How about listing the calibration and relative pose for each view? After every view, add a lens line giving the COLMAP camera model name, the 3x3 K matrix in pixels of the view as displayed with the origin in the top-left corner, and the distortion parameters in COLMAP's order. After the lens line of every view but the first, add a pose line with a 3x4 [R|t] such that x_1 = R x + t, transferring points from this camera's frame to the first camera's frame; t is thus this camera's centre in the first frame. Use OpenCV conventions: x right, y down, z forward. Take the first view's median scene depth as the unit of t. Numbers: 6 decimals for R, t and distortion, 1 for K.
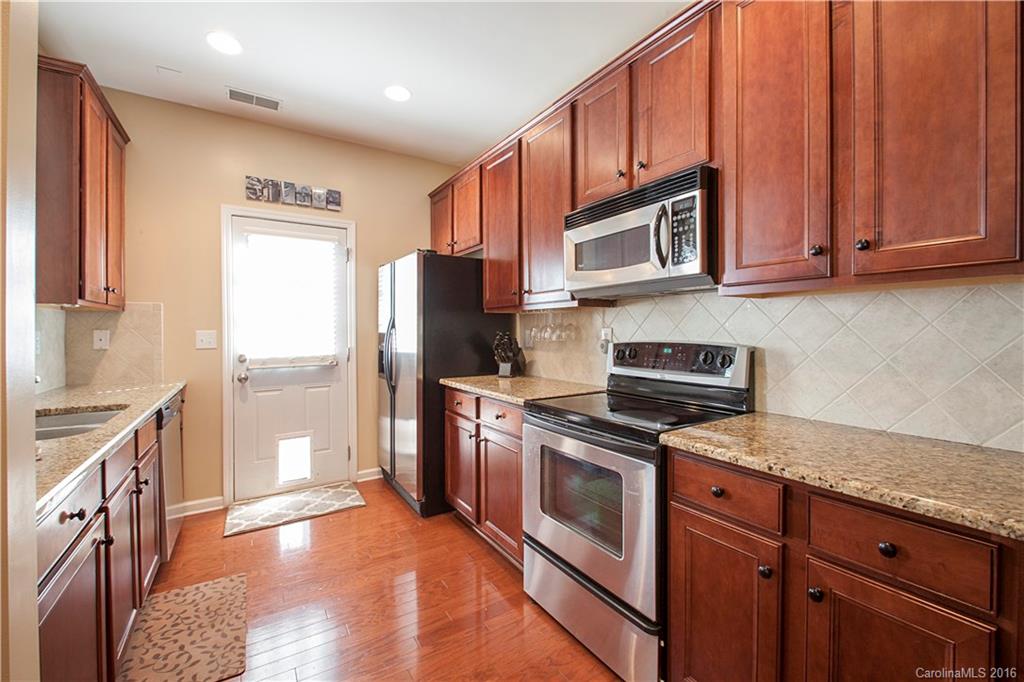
lens RADIAL K [[423.5, 0, 512.3], [0, 423.5, 329.9], [0, 0, 1]] dist [-0.000251, -0.000020]
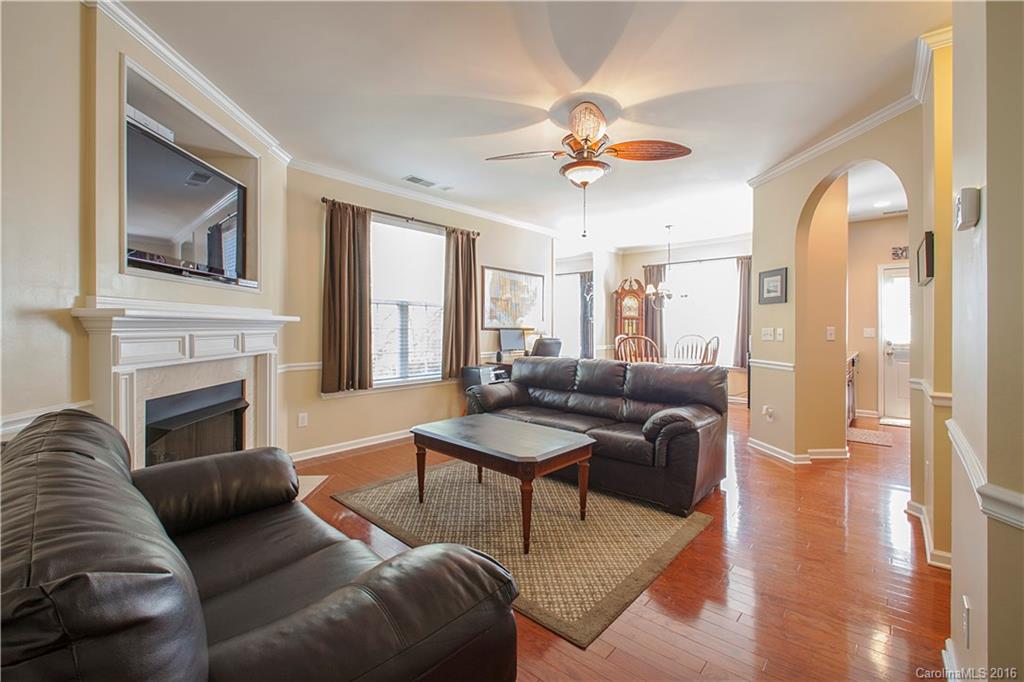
lens RADIAL K [[423.5, 0, 512.3], [0, 423.5, 329.9], [0, 0, 1]] dist [-0.000251, -0.000020]
pose [[0.269521, 0.006347, -0.962973, 0.479501], [-0.002173, 0.999980, 0.005983, 0.000093], [0.962992, 0.000479, 0.269530, -0.744517]]
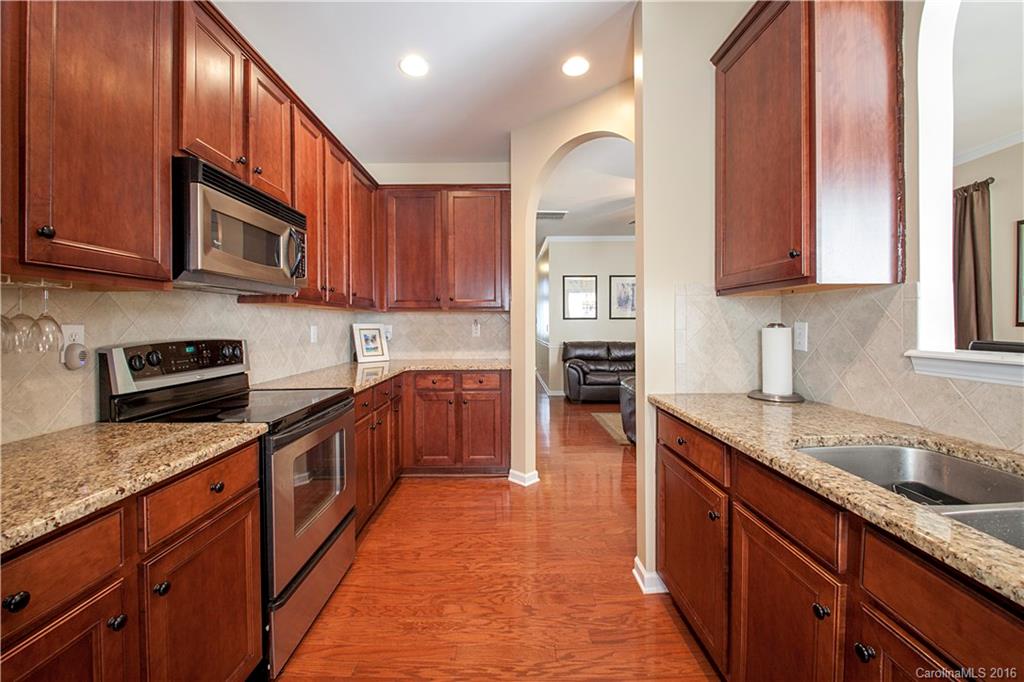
lens RADIAL K [[382.0, 0, 511.9], [0, 382.0, 328.6], [0, 0, 1]] dist [0.000028, 0.000001]
pose [[-0.852251, 0.003013, 0.523124, -0.791707], [0.005461, 0.999980, 0.003137, 0.005496], [-0.523104, 0.005530, -0.852251, 1.608444]]
